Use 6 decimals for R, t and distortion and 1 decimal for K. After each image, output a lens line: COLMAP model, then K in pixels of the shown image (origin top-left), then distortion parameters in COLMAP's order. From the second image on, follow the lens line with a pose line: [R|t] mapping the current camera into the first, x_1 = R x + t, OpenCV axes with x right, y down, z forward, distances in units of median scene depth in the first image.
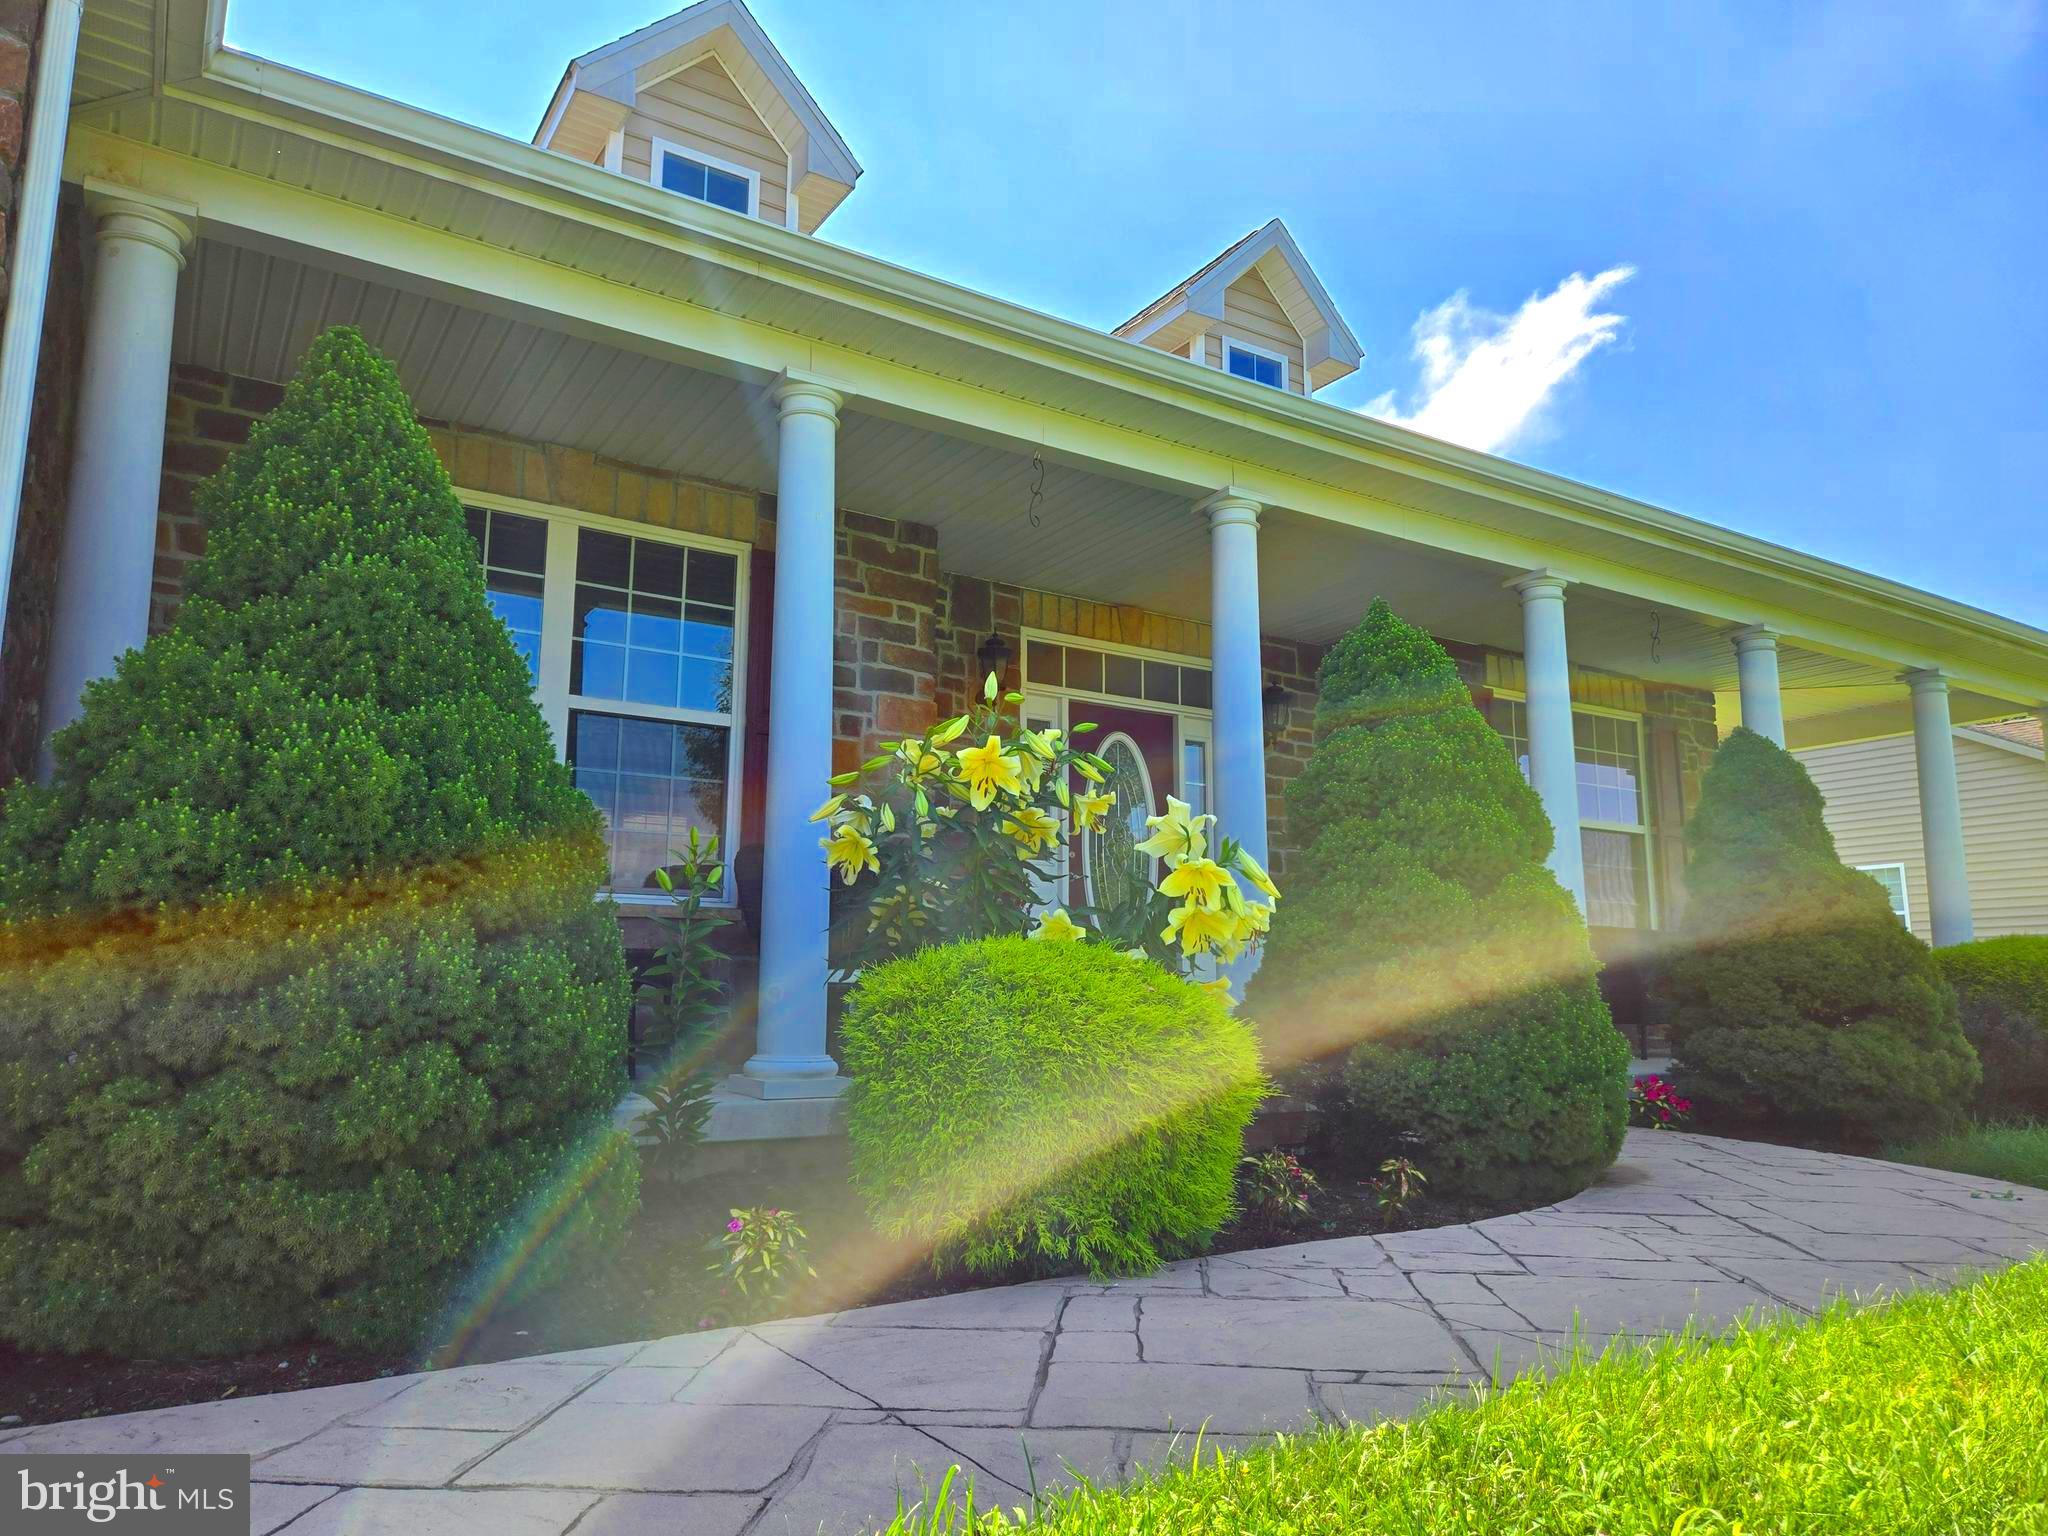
lens RADIAL K [[1359.1, 0, 1017.8], [0, 1359.1, 772.6], [0, 0, 1]] dist [0.076497, -0.069043]
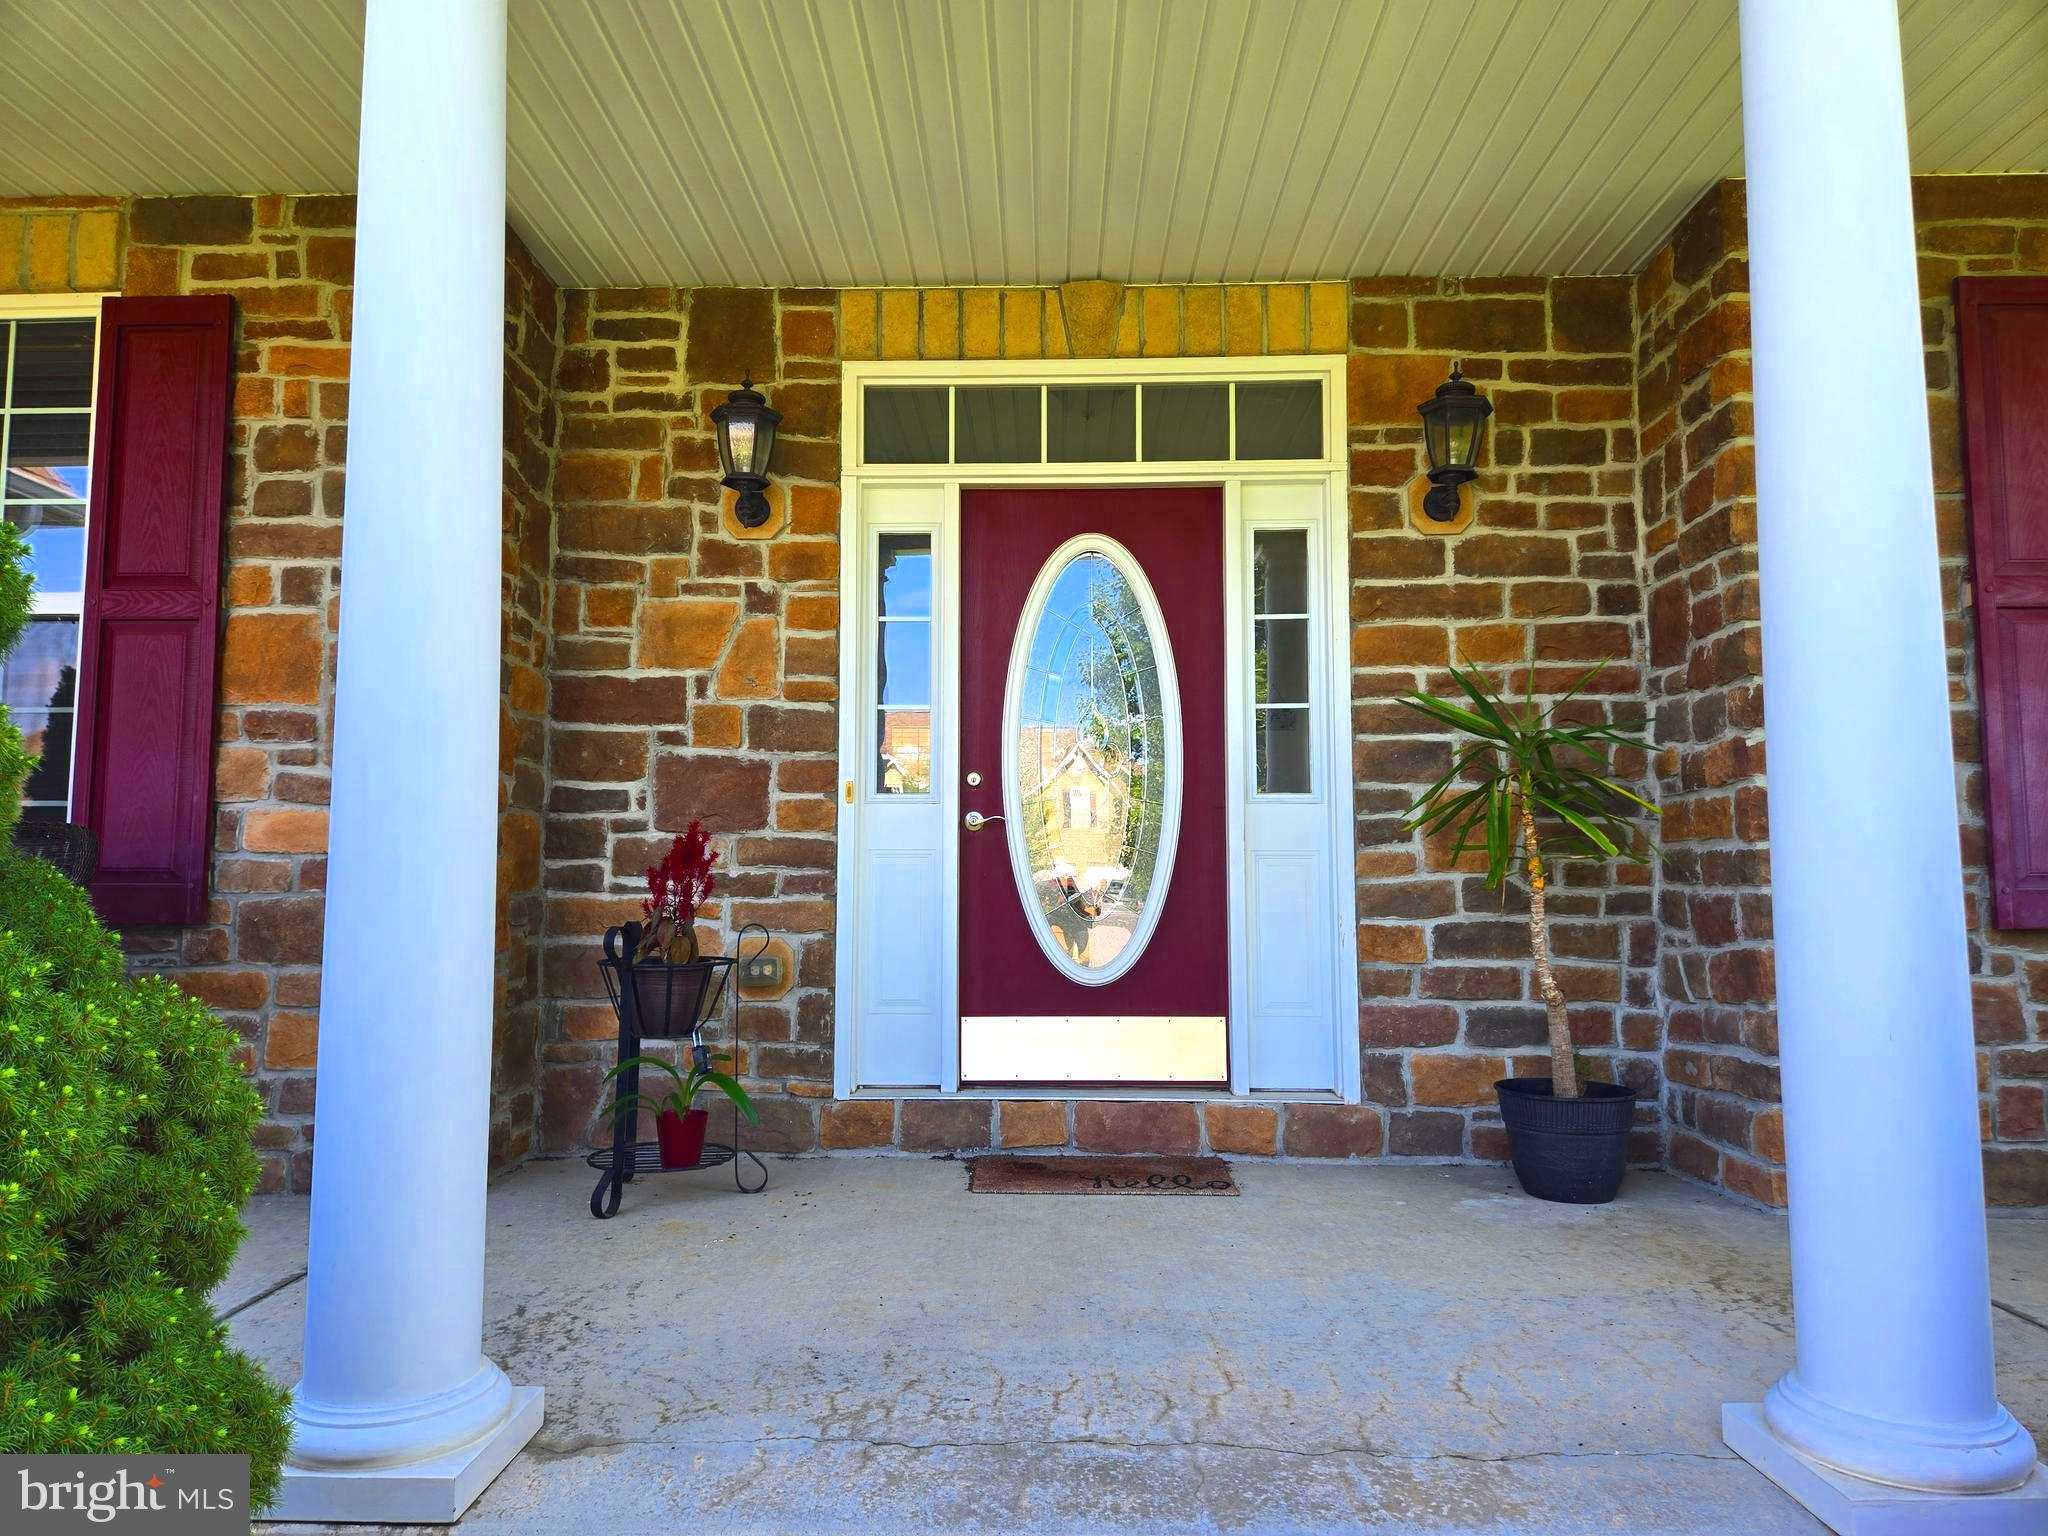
lens RADIAL K [[1359.1, 0, 1012.3], [0, 1359.1, 768.8], [0, 0, 1]] dist [0.076497, -0.069043]
pose [[0.825871, -0.055518, -0.561119, 0.350605], [0.096385, 0.994394, 0.043475, 0.035001], [0.555560, -0.089988, 0.826593, 0.573023]]
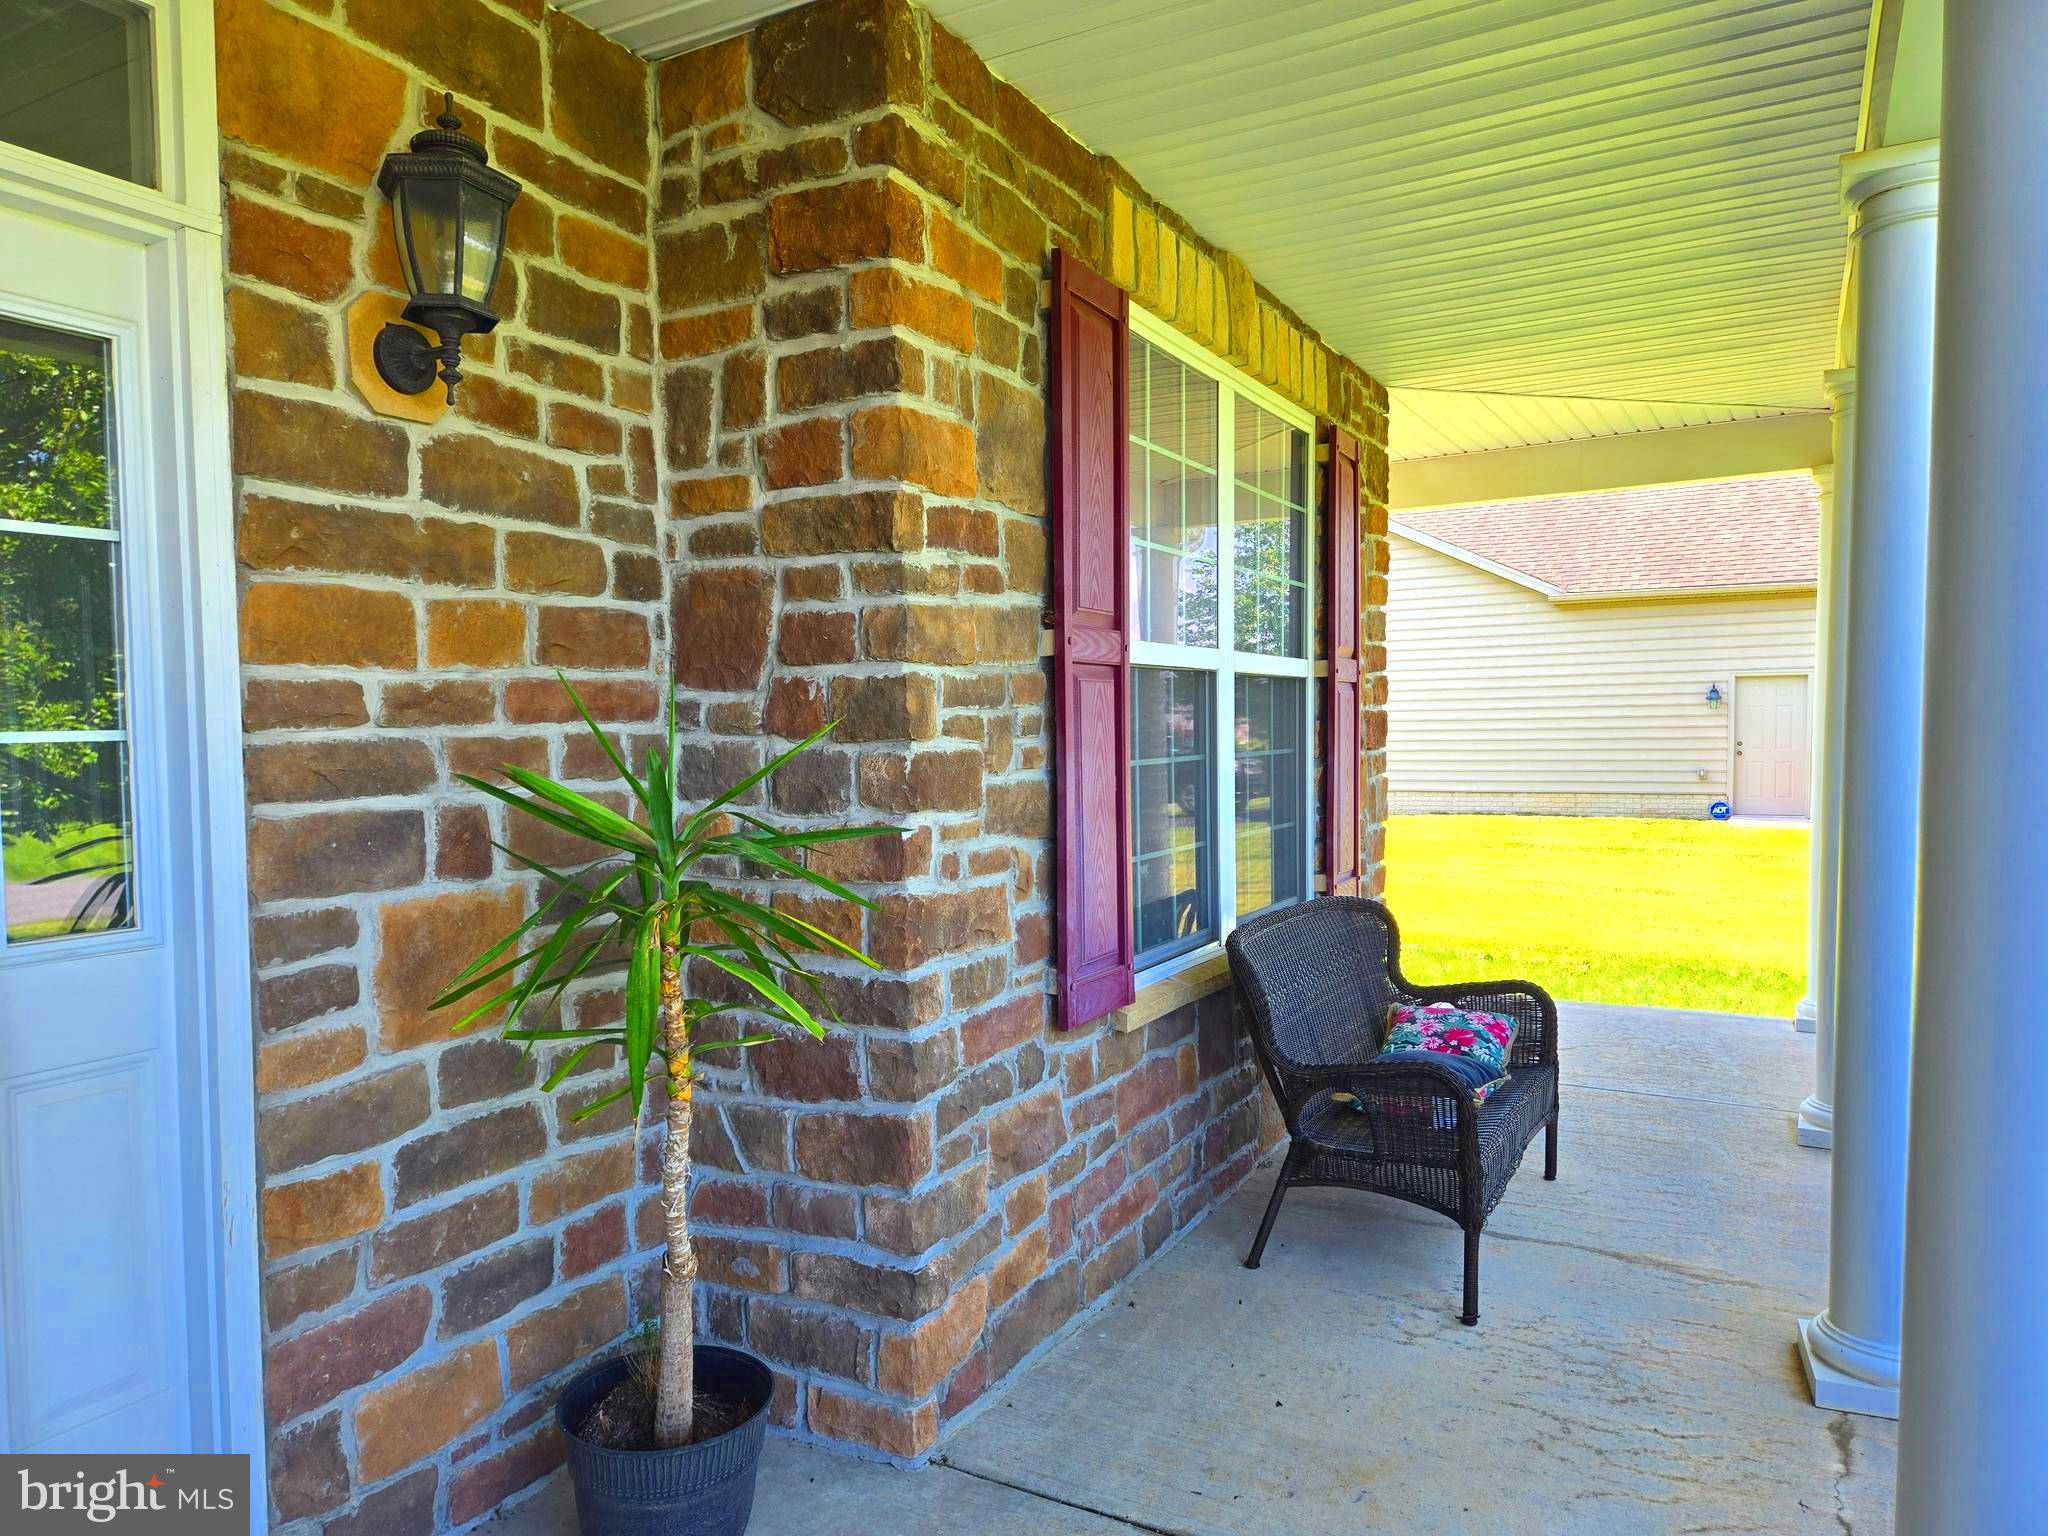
lens RADIAL K [[1359.1, 0, 982.2], [0, 1359.1, 786.1], [0, 0, 1]] dist [0.076497, -0.069043]
pose [[0.886232, -0.036029, 0.461838, 0.170364], [-0.061357, 0.979058, 0.194117, -0.003829], [-0.459160, -0.200370, 0.865462, 0.792992]]
